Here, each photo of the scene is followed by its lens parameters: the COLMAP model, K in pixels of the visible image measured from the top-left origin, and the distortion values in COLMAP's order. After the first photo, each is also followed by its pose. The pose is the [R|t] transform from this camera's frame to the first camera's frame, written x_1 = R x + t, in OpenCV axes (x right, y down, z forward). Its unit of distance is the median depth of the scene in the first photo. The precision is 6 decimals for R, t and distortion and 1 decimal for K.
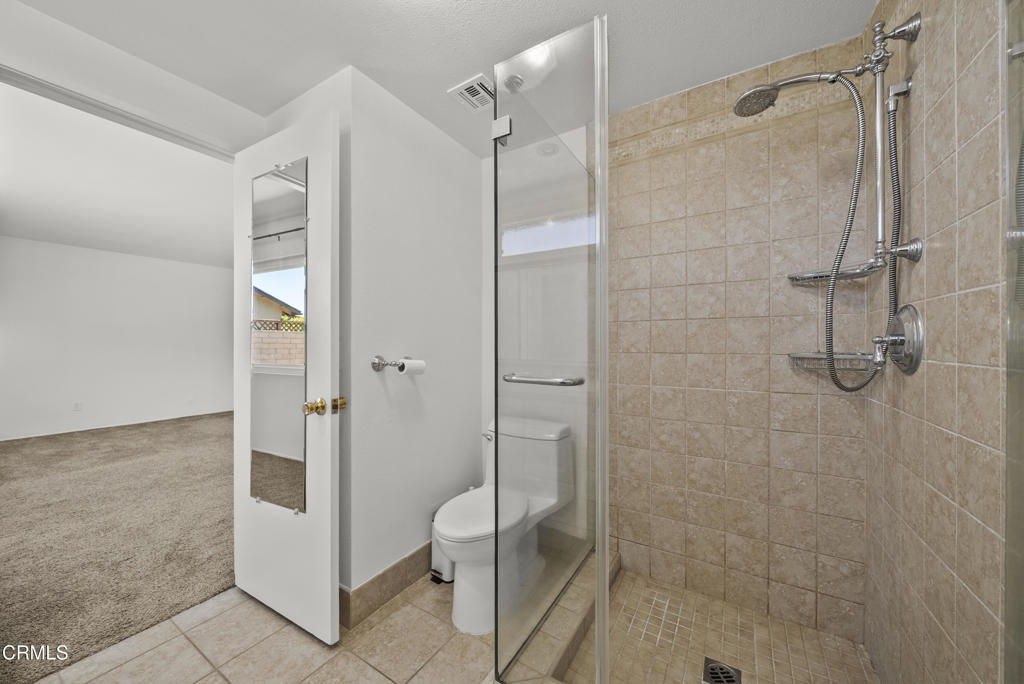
lens RADIAL K [[384.7, 0, 512.0], [0, 384.7, 341.5], [0, 0, 1]] dist [0.000698, -0.000048]
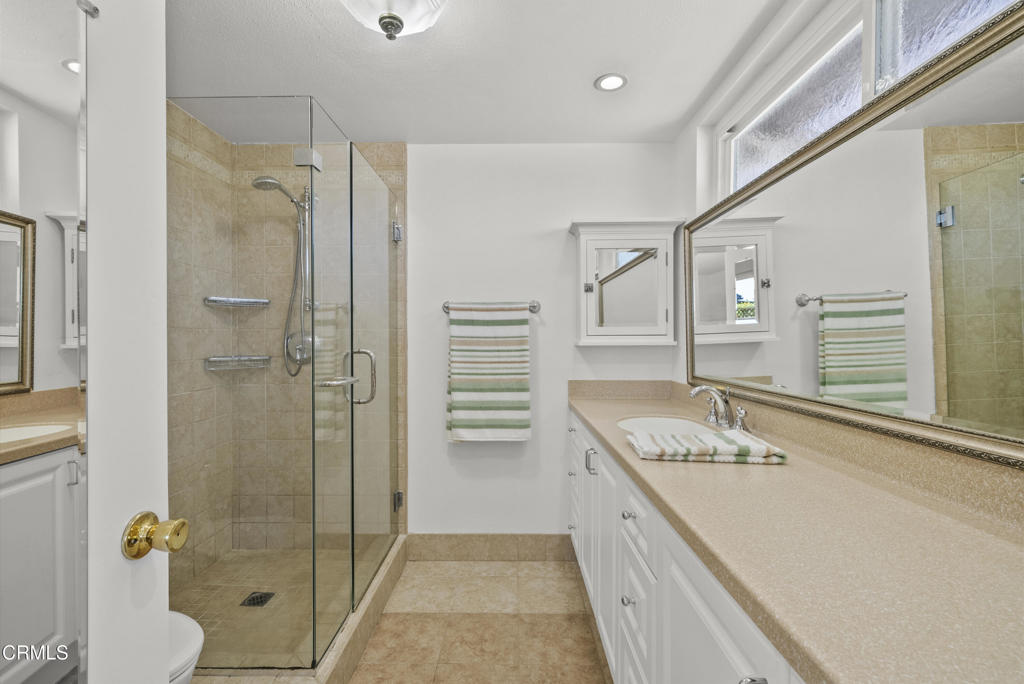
lens RADIAL K [[435.9, 0, 511.5], [0, 435.9, 338.8], [0, 0, 1]] dist [-0.001280, -0.000172]
pose [[-0.506401, 0.003150, 0.862293, -1.026195], [0.002084, 0.999995, -0.002430, -0.027162], [-0.862296, 0.000566, -0.506405, 0.849822]]
